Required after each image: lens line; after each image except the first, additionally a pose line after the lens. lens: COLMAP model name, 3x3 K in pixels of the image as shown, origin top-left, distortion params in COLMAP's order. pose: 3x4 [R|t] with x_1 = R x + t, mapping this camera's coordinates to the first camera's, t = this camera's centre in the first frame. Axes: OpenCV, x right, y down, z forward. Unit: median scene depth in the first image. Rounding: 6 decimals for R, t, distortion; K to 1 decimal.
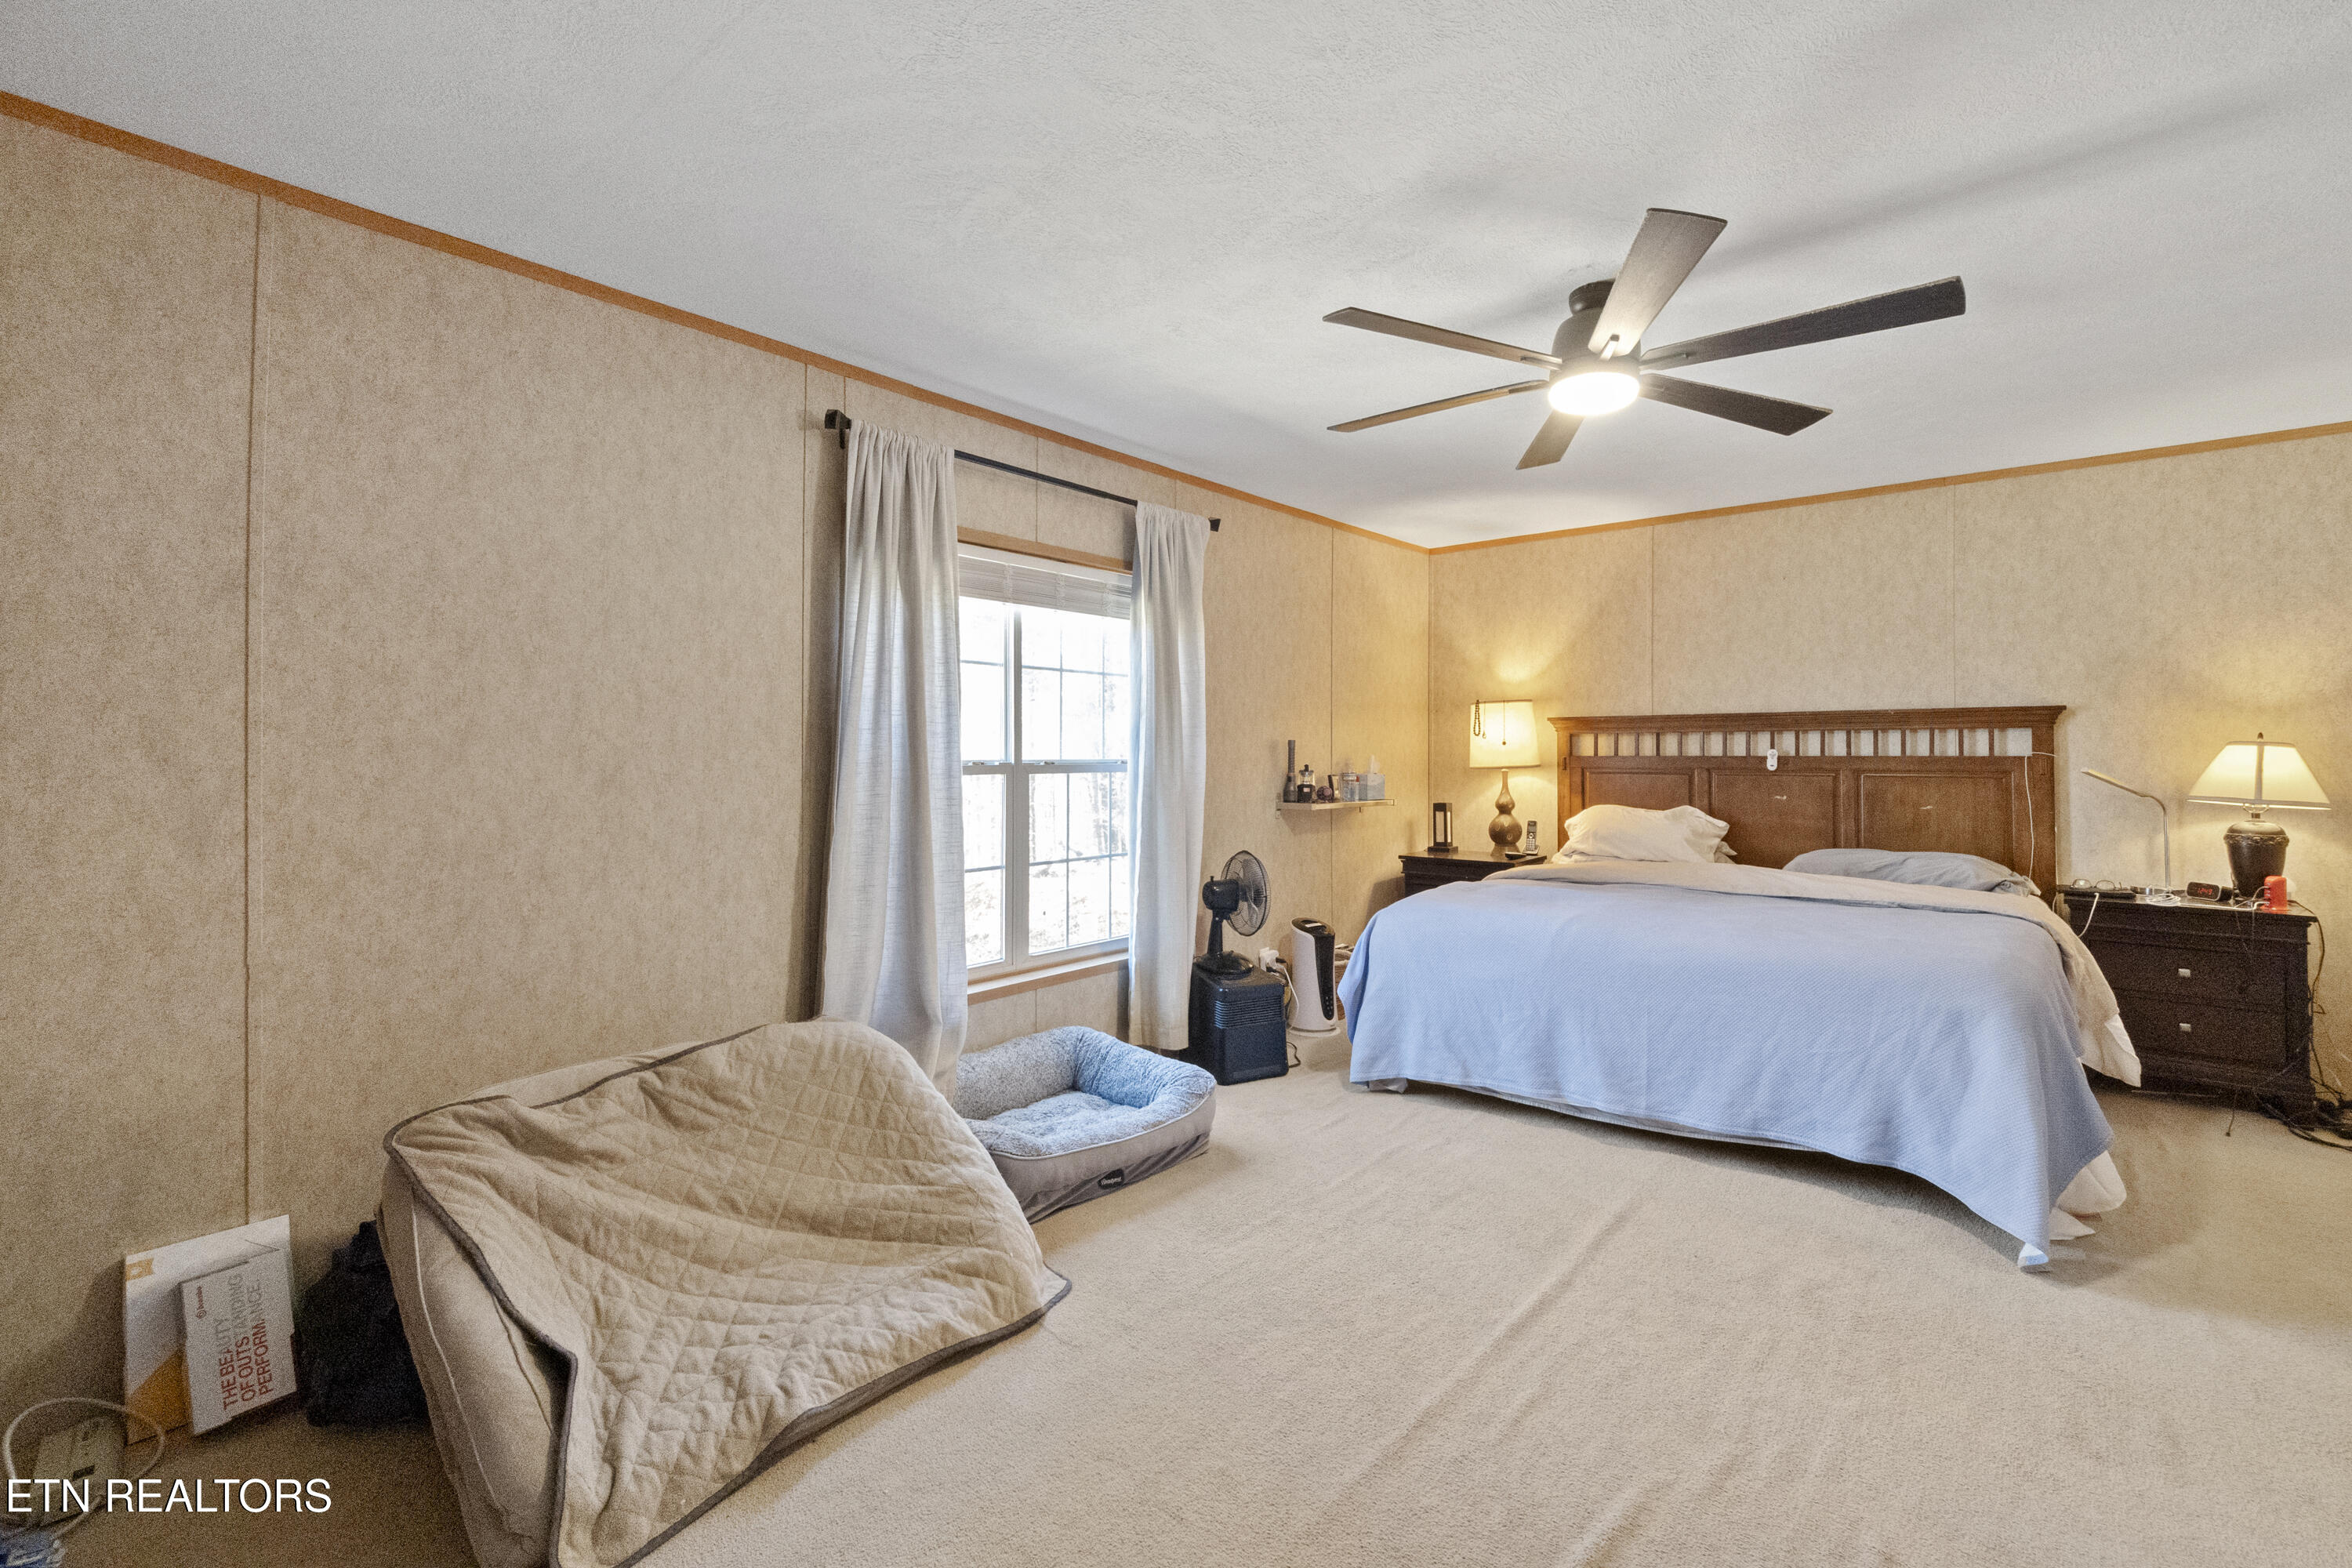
lens RADIAL K [[1038.3, 0, 1173.6], [0, 1038.3, 743.5], [0, 0, 1]] dist [-0.001440, 0.000706]
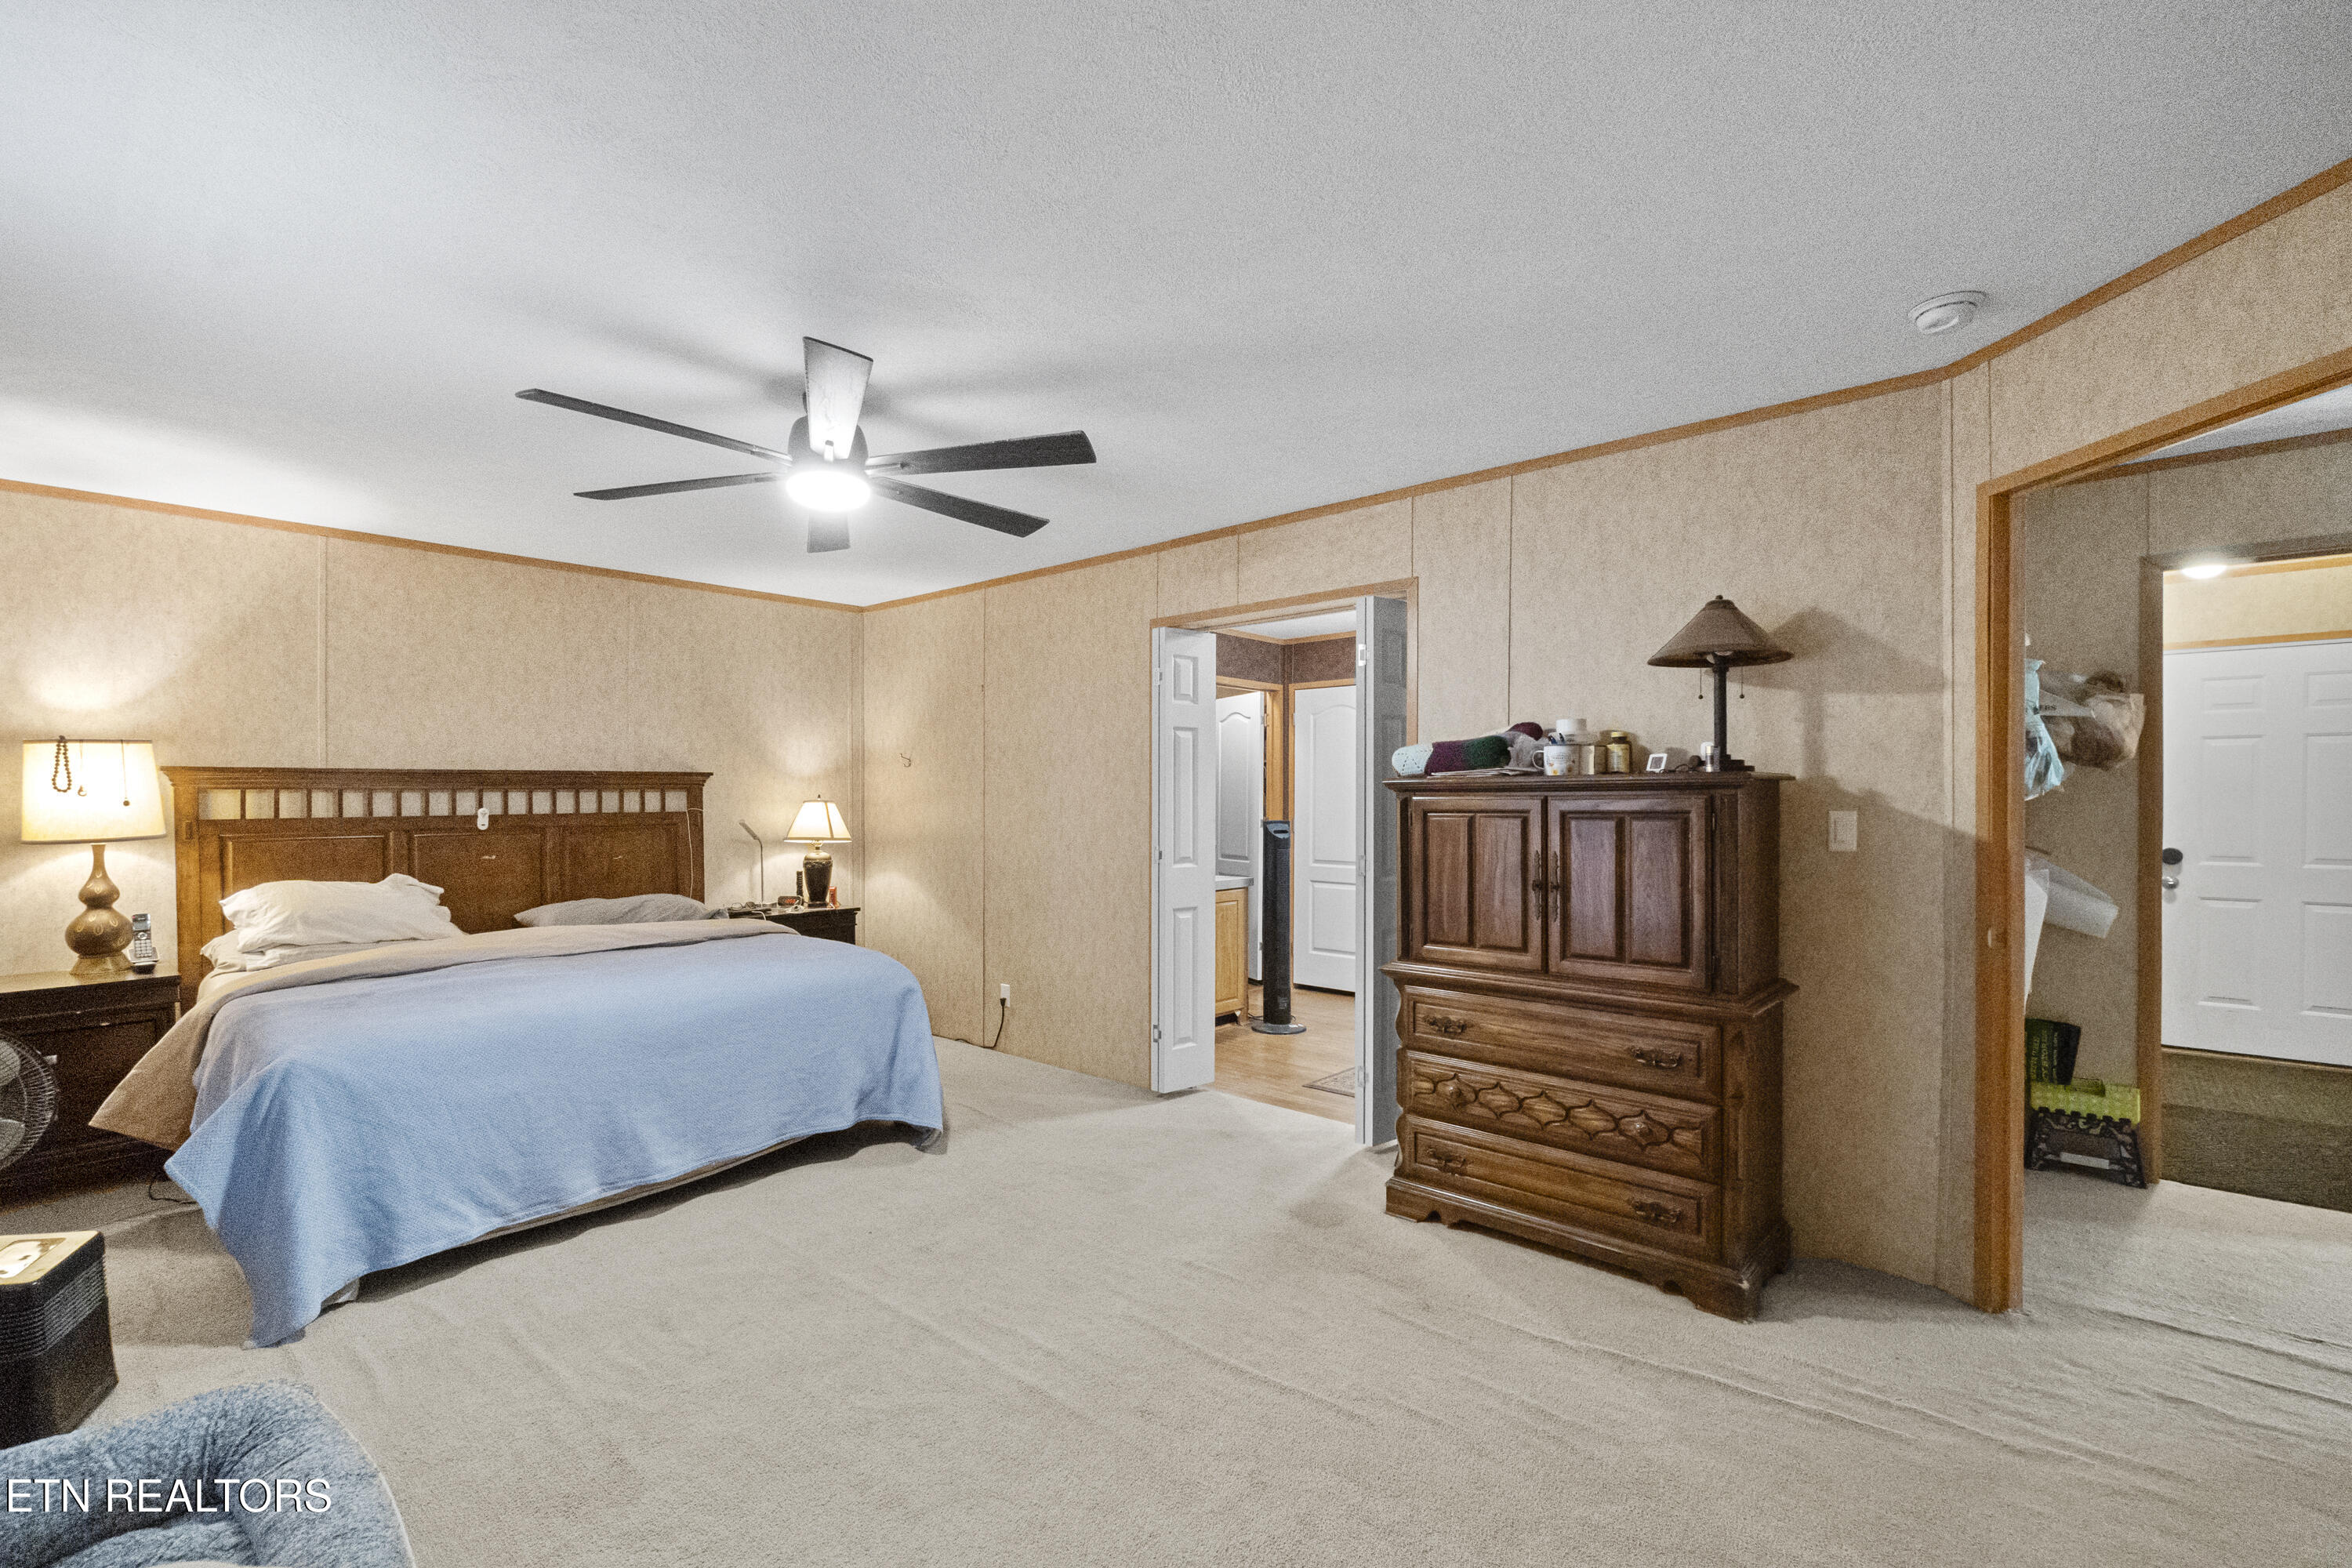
lens RADIAL K [[1027.2, 0, 1182.9], [0, 1027.2, 804.7], [0, 0, 1]] dist [-0.000132, 0.000407]
pose [[0.036903, -0.002287, 0.999316, -0.355419], [0.004447, 0.999988, 0.002124, 0.003273], [-0.999309, 0.004366, 0.036912, 0.324812]]
